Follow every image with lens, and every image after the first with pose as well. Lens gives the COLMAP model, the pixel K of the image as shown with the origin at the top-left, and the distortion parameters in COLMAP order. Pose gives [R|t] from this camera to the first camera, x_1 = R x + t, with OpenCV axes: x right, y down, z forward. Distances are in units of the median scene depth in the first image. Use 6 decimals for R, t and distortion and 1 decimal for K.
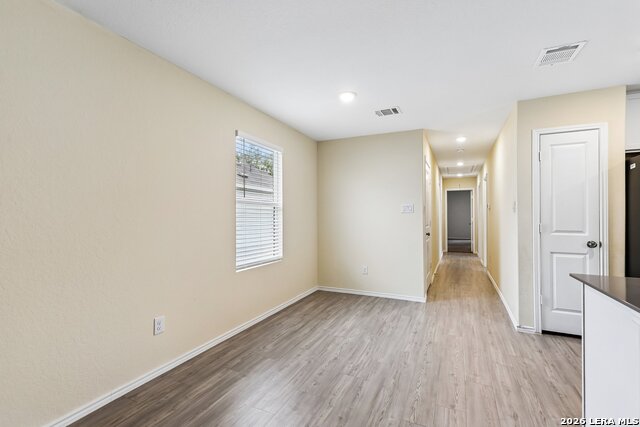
lens RADIAL K [[288.3, 0, 322.7], [0, 288.3, 212.2], [0, 0, 1]] dist [0.017781, -0.004779]
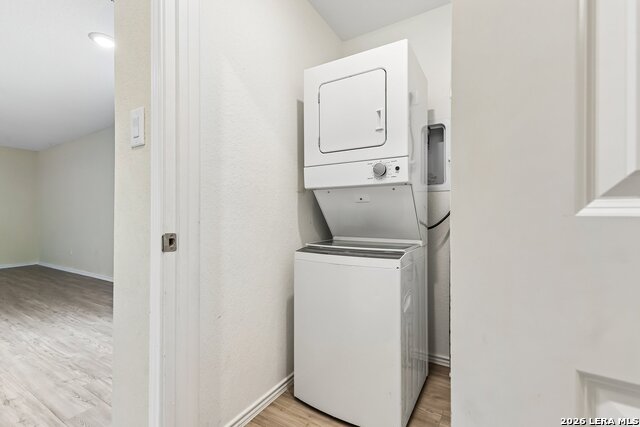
lens RADIAL K [[288.3, 0, 320.5], [0, 288.3, 214.0], [0, 0, 1]] dist [0.017781, -0.004779]
pose [[-0.113117, -0.003570, -0.993575, 0.800487], [0.009641, 0.999943, -0.004691, 0.083796], [0.993535, -0.010110, -0.113076, 1.658280]]
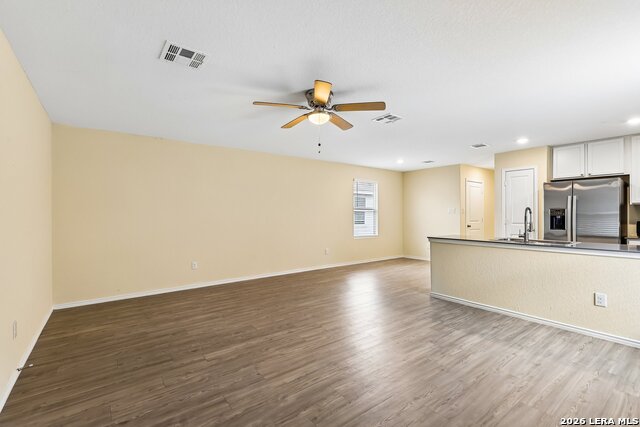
lens RADIAL K [[288.3, 0, 324.4], [0, 288.3, 212.8], [0, 0, 1]] dist [0.017781, -0.004779]
pose [[0.888682, -0.003807, -0.458509, 0.573436], [0.005077, 0.999986, 0.001538, -0.010527], [0.458497, -0.003694, 0.888688, -1.215712]]
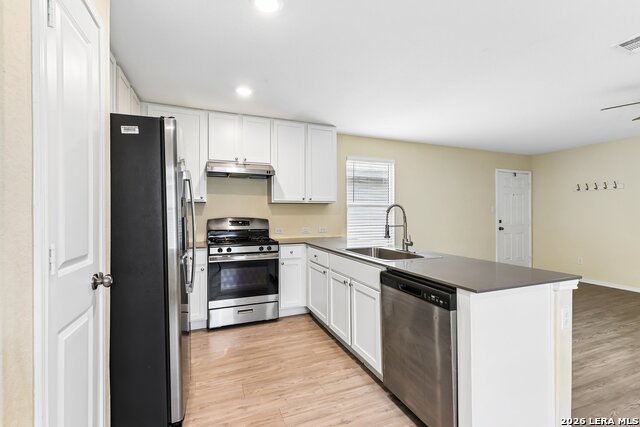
lens RADIAL K [[288.3, 0, 324.5], [0, 288.3, 211.2], [0, 0, 1]] dist [0.017781, -0.004779]
pose [[-0.740264, 0.006469, 0.672285, 0.351538], [-0.003521, 0.999903, -0.013498, 0.006650], [-0.672307, -0.012359, -0.740170, 1.044438]]
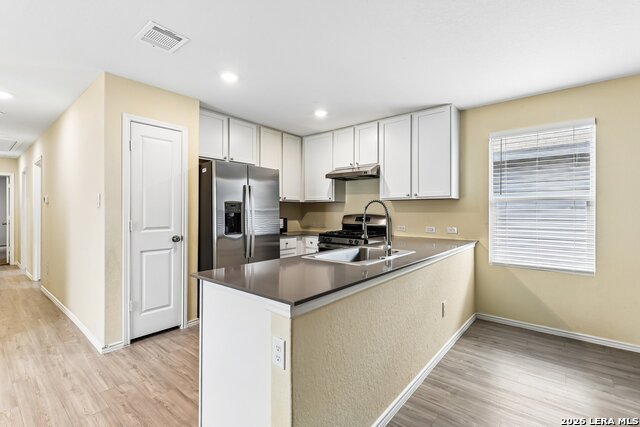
lens RADIAL K [[288.3, 0, 324.6], [0, 288.3, 211.0], [0, 0, 1]] dist [0.017781, -0.004779]
pose [[0.247755, 0.001261, 0.968822, 0.033007], [-0.008871, 0.999960, 0.000967, 0.002717], [-0.968782, -0.008834, 0.247757, 0.204778]]
